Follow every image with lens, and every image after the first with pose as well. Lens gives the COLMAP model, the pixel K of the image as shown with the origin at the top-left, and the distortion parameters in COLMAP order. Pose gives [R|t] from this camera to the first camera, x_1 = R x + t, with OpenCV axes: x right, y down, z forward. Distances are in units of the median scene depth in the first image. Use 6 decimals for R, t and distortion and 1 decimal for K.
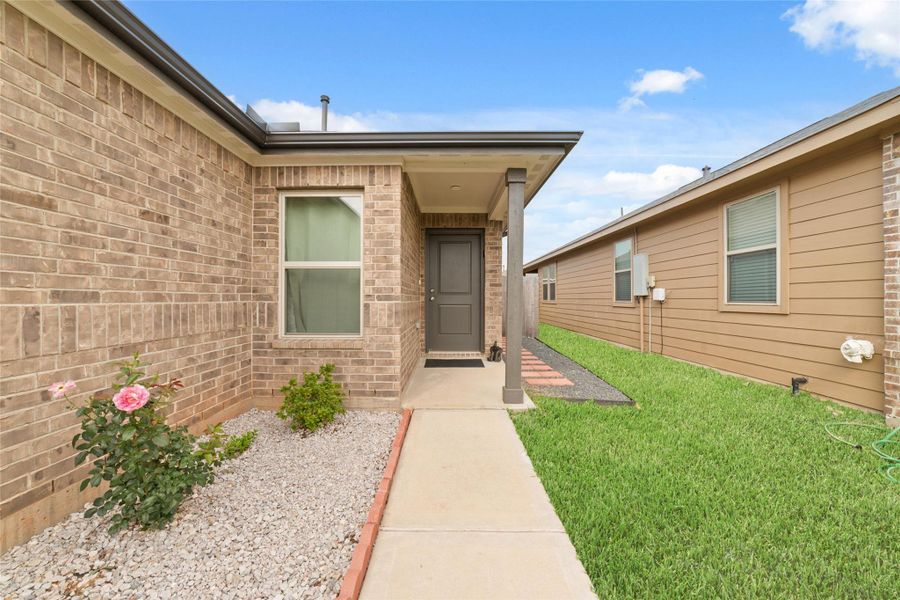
lens RADIAL K [[344.5, 0, 452.4], [0, 344.5, 298.5], [0, 0, 1]] dist [-0.028471, 0.011291]
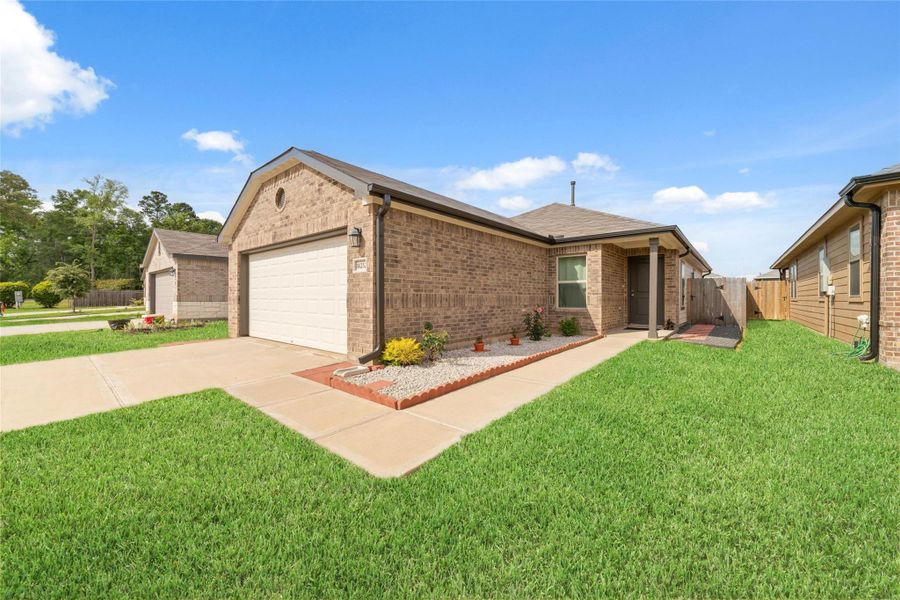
lens RADIAL K [[344.5, 0, 452.4], [0, 344.5, 298.5], [0, 0, 1]] dist [-0.028471, 0.011291]
pose [[0.763407, -0.001005, -0.645917, 0.660091], [0.001204, 0.999999, -0.000133, 0.033009], [0.645917, -0.000676, 0.763408, -1.701830]]
